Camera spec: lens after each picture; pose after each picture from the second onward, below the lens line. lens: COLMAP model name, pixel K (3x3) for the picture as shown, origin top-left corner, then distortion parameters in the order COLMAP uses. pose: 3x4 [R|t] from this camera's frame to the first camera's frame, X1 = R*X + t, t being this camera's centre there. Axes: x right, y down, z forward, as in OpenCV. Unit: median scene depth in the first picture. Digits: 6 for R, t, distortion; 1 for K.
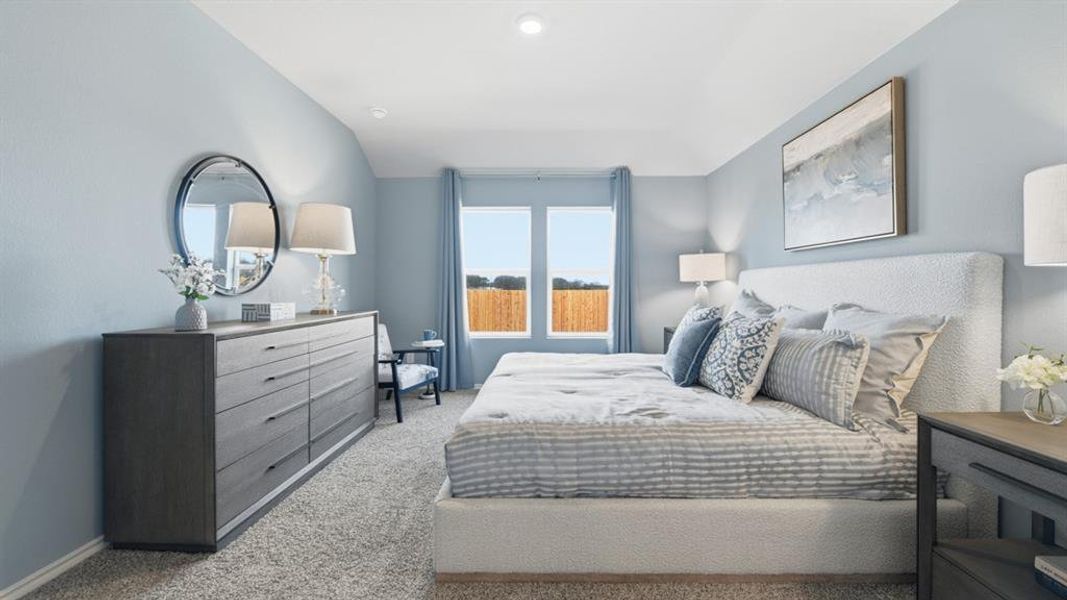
lens RADIAL K [[427.3, 0, 531.0], [0, 427.3, 295.5], [0, 0, 1]] dist [-0.007466, 0.000521]
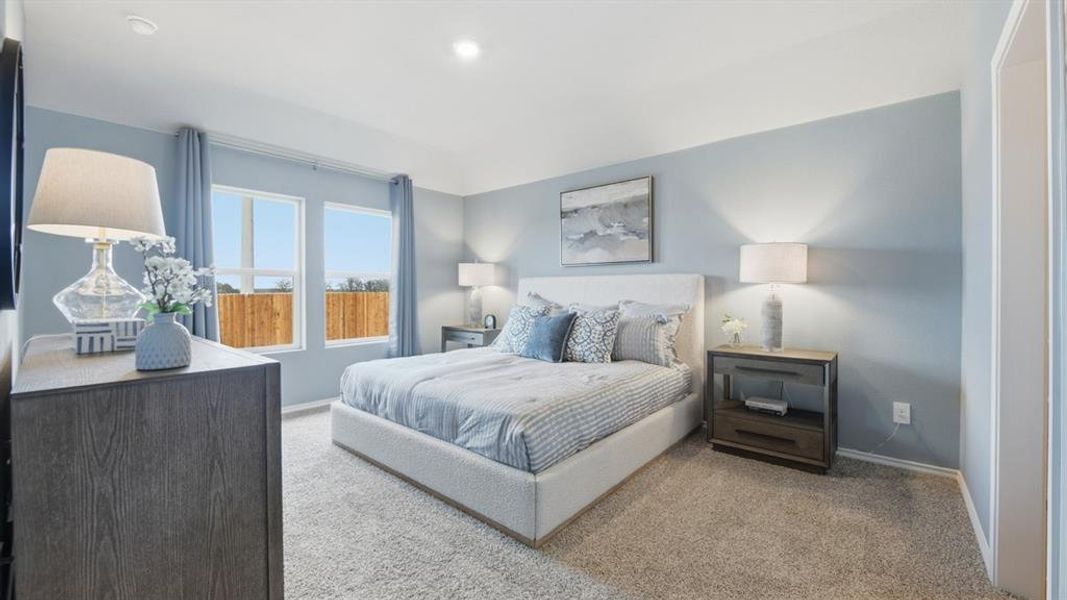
lens RADIAL K [[427.3, 0, 532.1], [0, 427.3, 304.4], [0, 0, 1]] dist [-0.007466, 0.000521]
pose [[0.632740, -0.025905, 0.773931, -0.776928], [0.017379, 0.999664, 0.019252, -0.003982], [-0.774170, 0.001268, 0.632977, 0.204257]]
